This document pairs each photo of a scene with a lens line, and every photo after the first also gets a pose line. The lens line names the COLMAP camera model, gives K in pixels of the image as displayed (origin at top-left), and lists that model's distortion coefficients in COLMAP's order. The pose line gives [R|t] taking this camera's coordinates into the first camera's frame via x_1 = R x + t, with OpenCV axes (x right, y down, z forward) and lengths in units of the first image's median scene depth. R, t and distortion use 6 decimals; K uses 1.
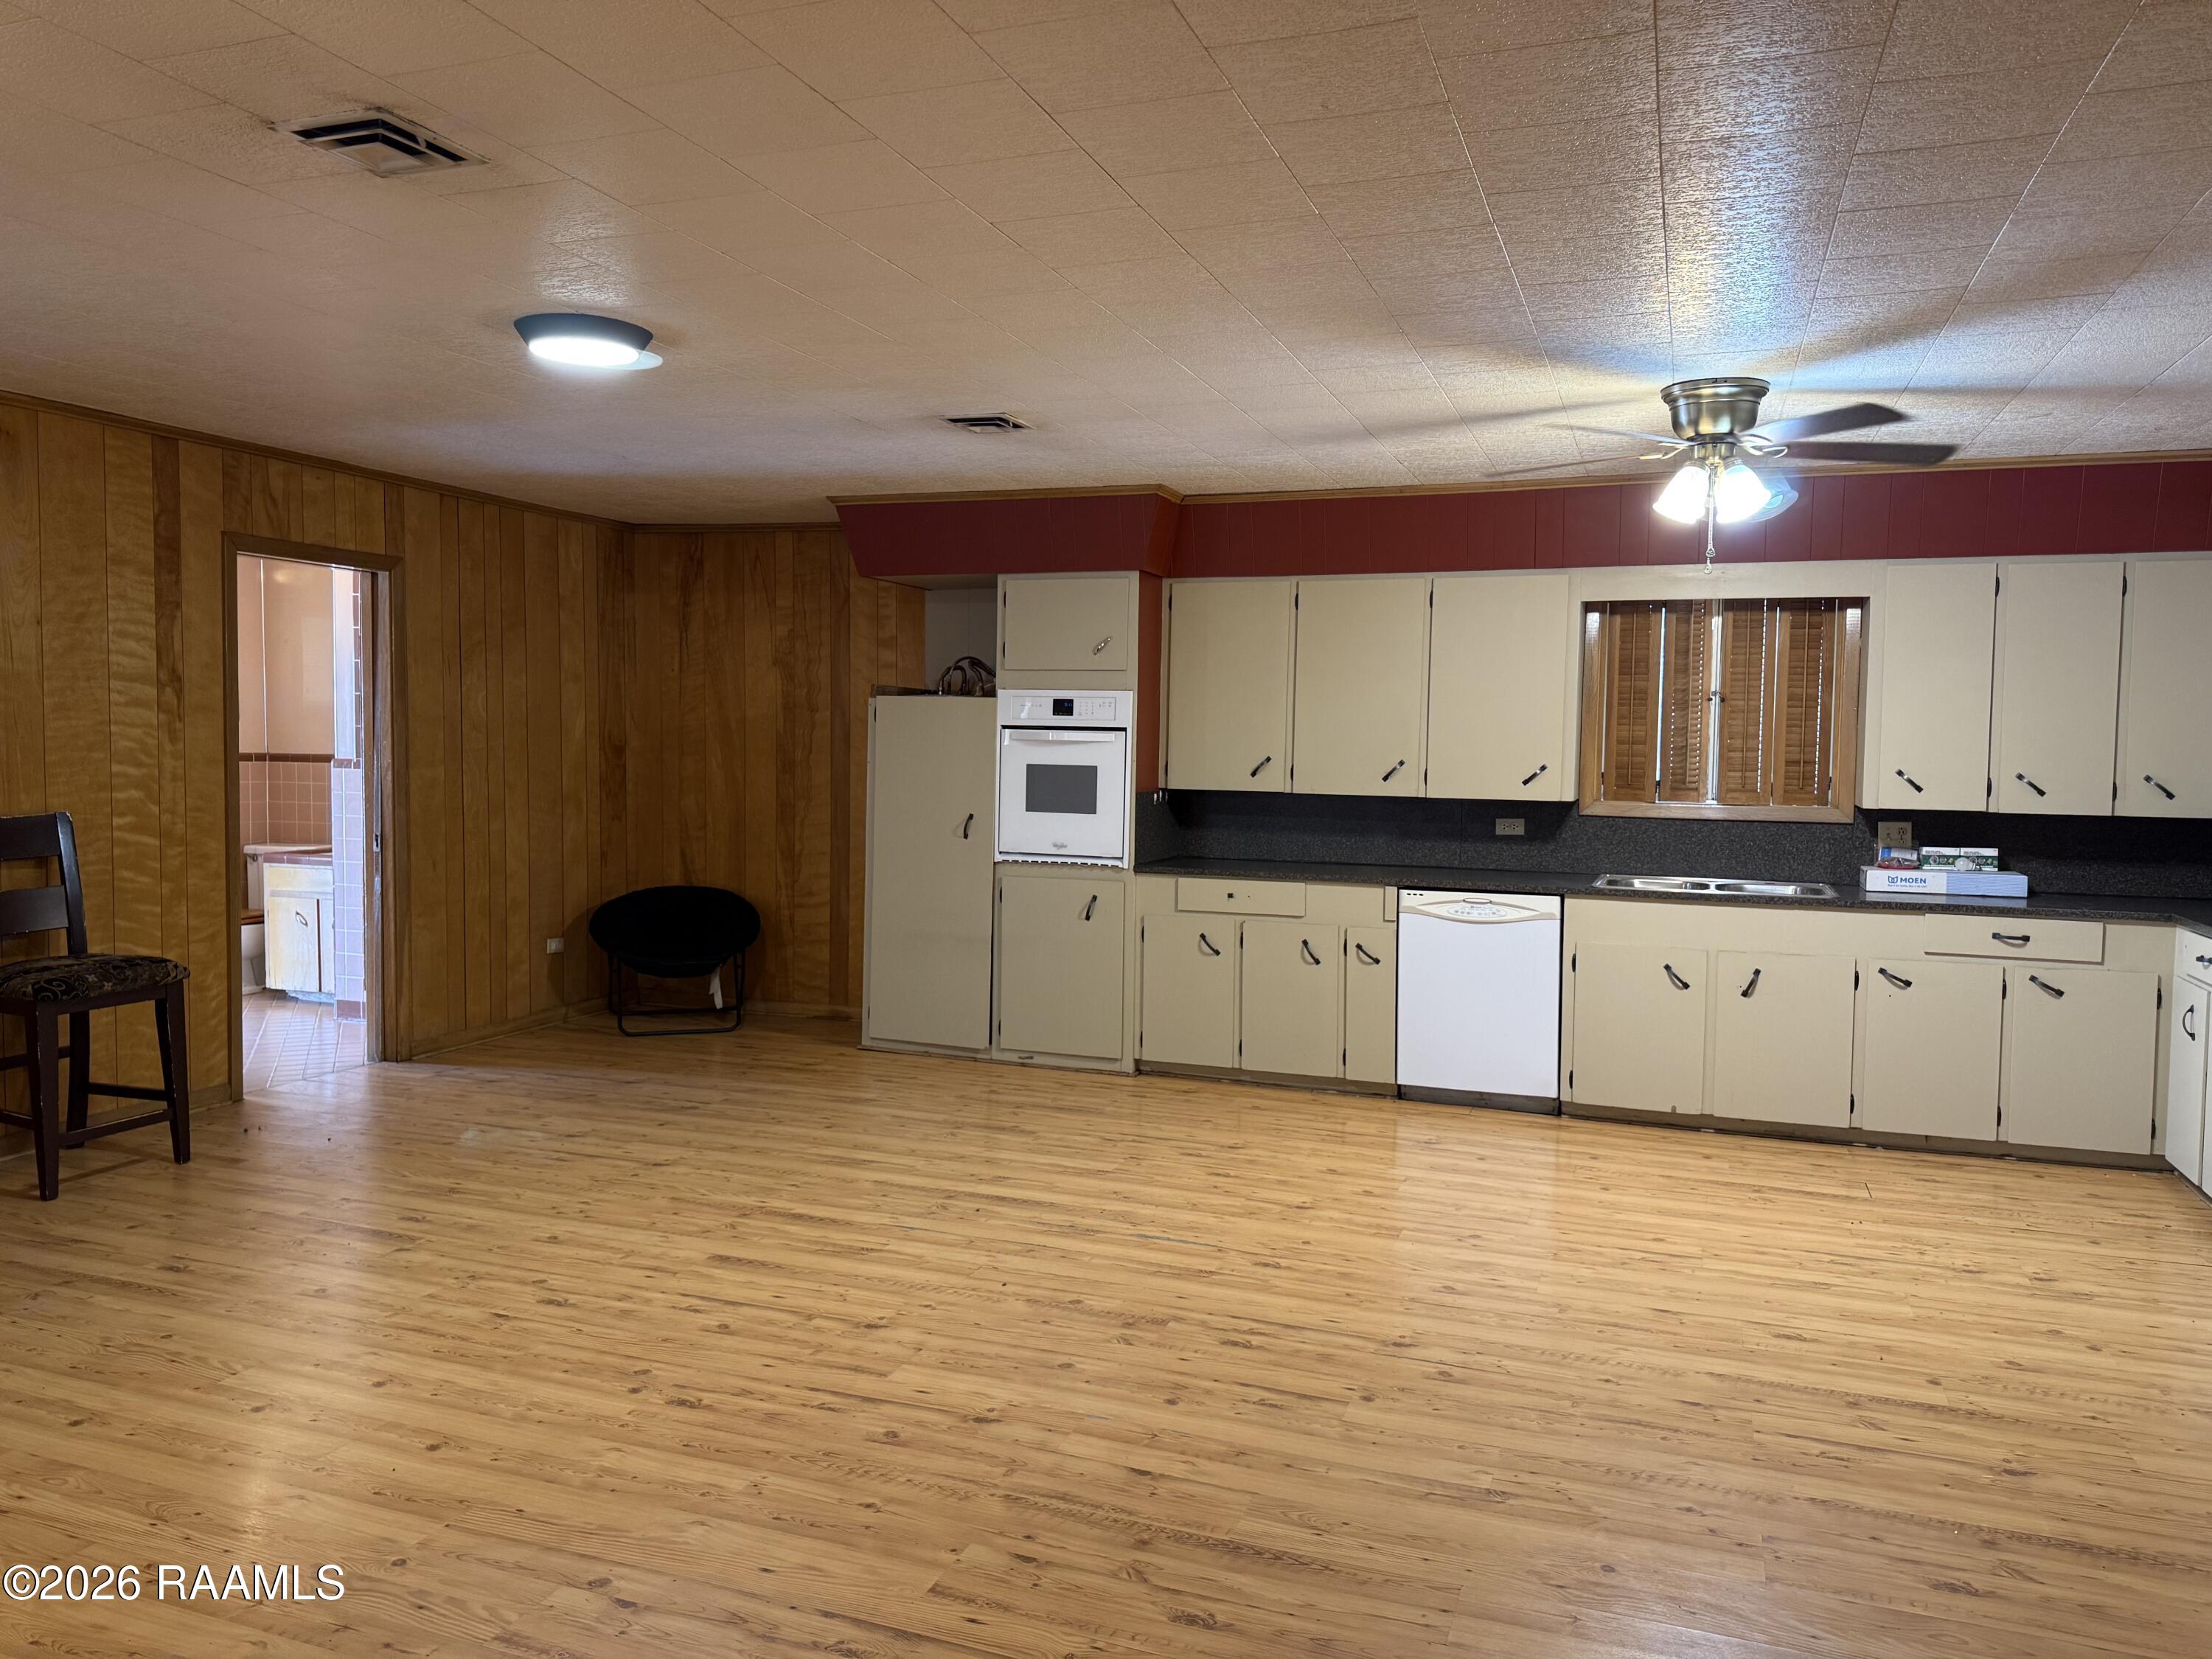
lens RADIAL K [[1556.6, 0, 1106.0], [0, 1556.6, 829.5], [0, 0, 1]] dist [0.090802, -0.129833]
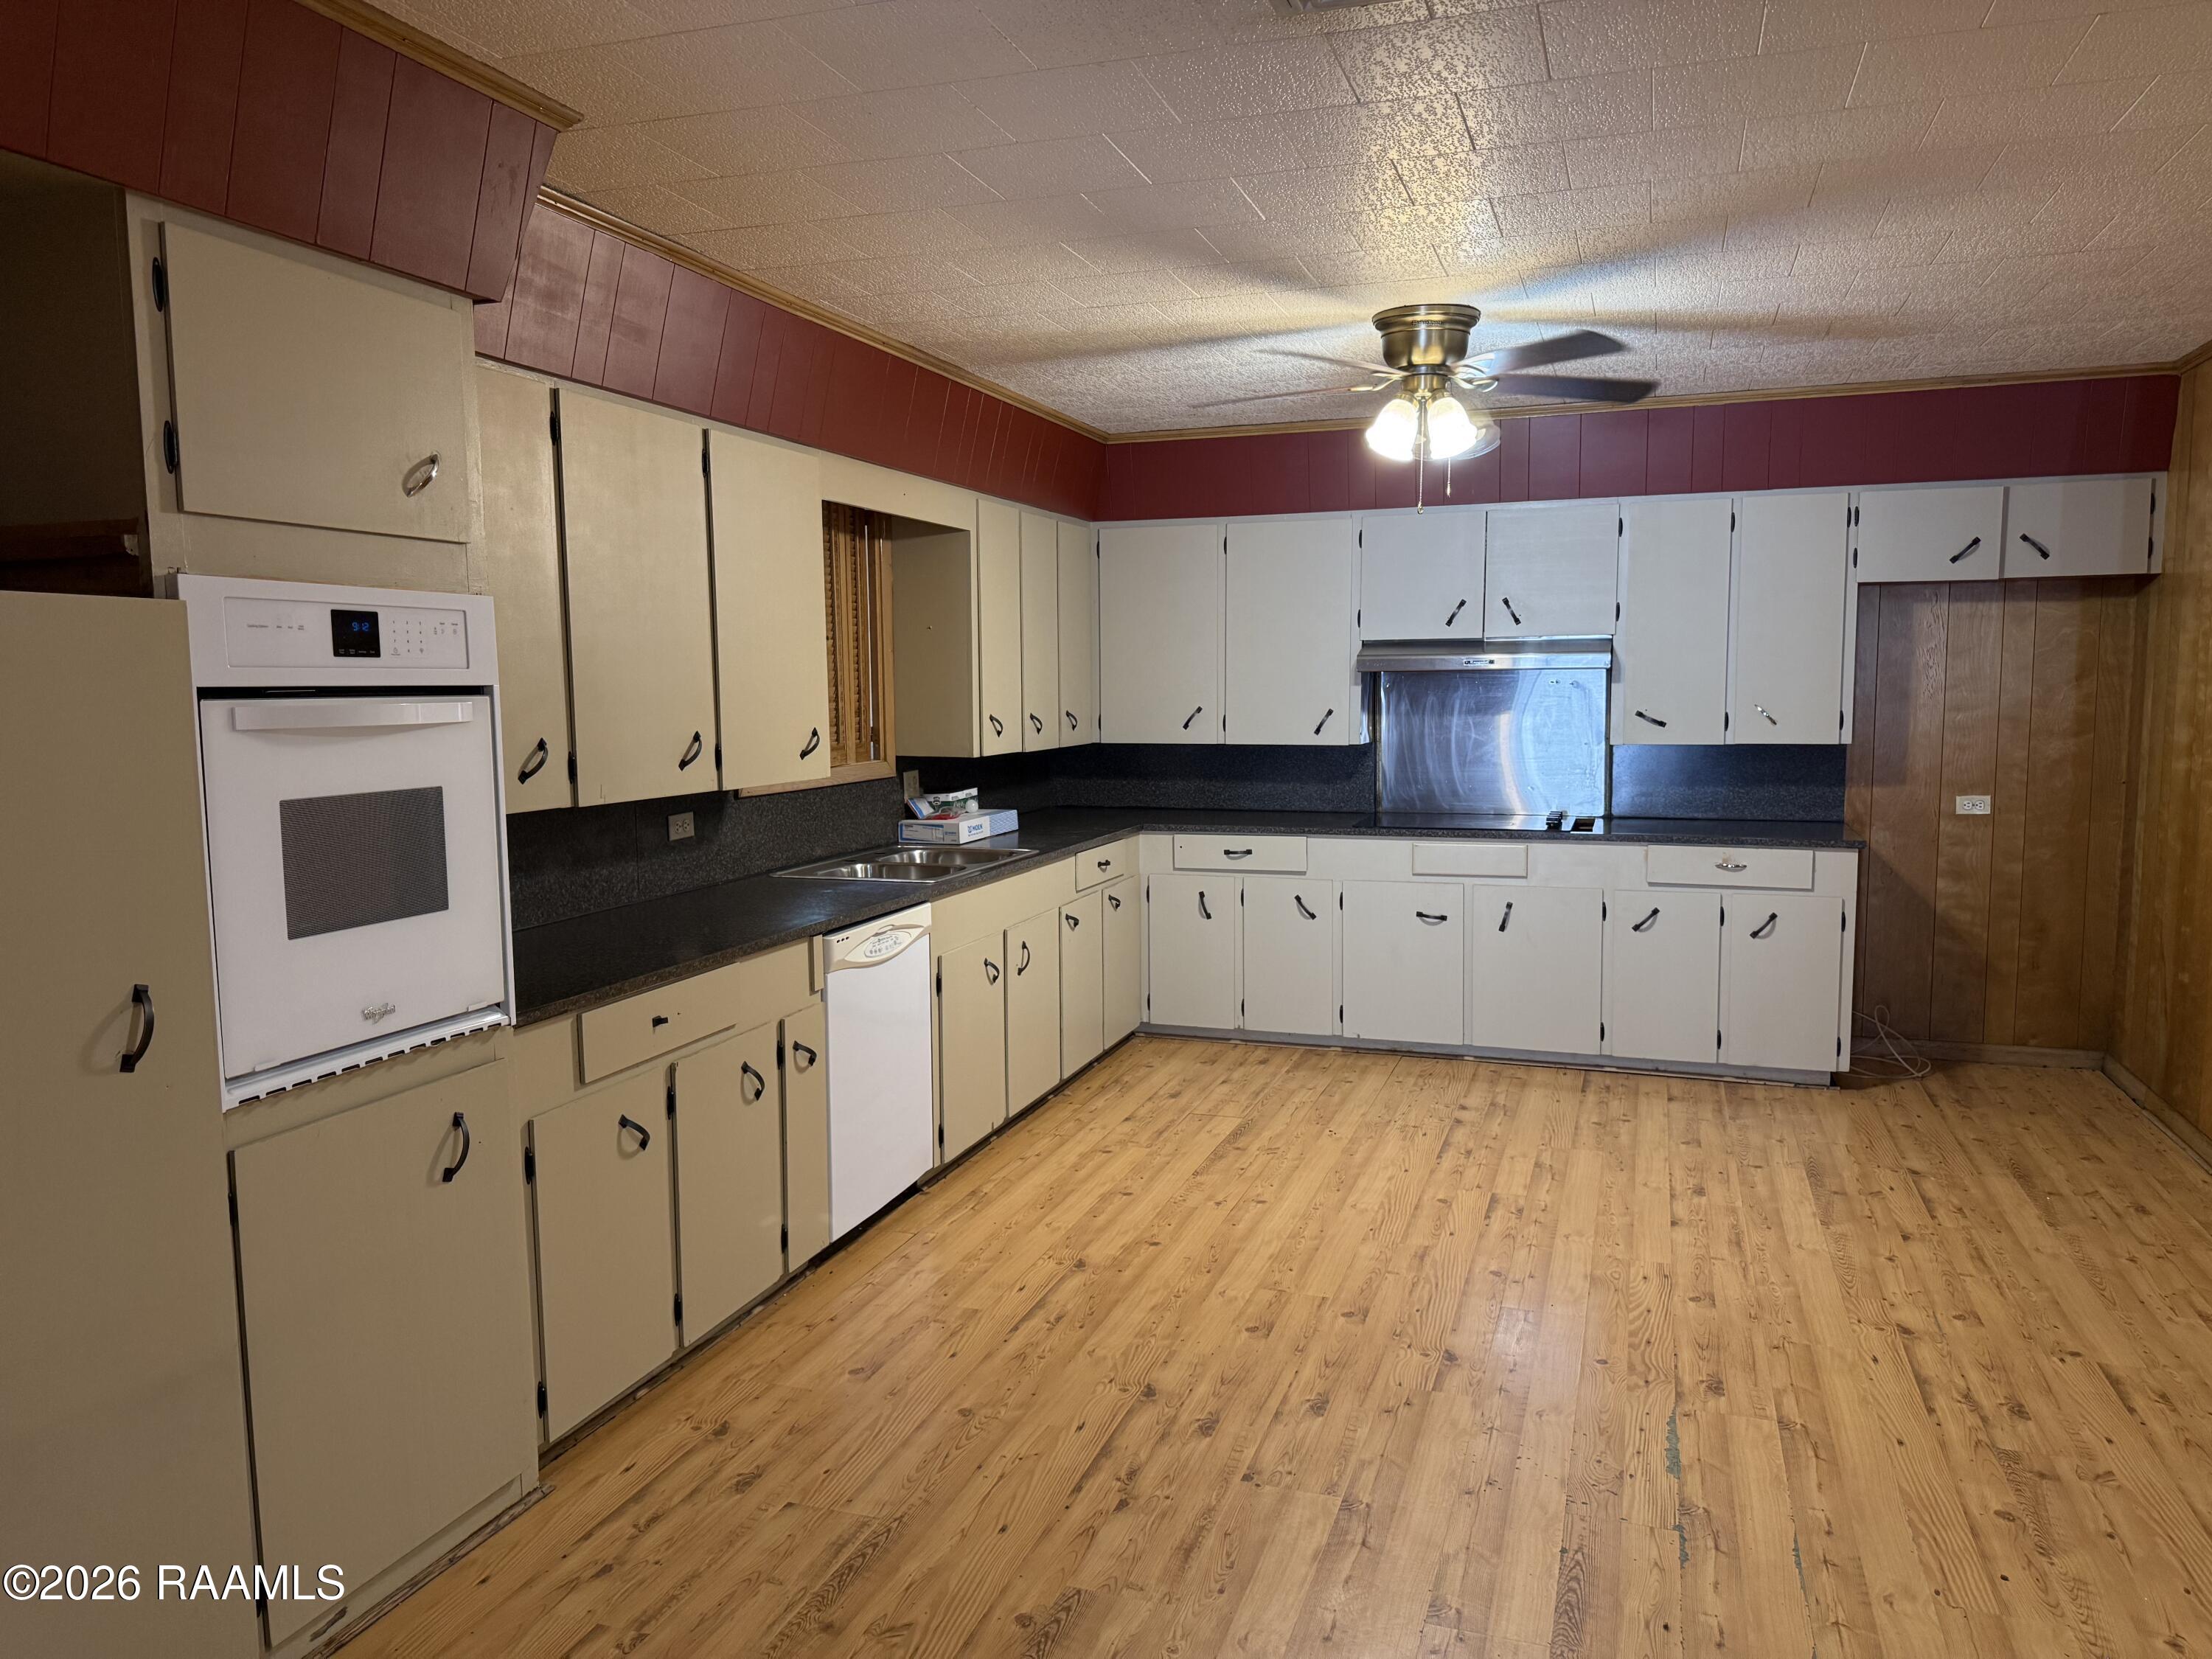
lens RADIAL K [[1532.9, 0, 1106.0], [0, 1532.9, 829.5], [0, 0, 1]] dist [0.003088, -0.000947]
pose [[-0.040454, -0.116449, 0.992372, -0.586822], [0.049020, 0.991758, 0.118376, -0.100320], [-0.997978, 0.053435, -0.034412, 1.257920]]
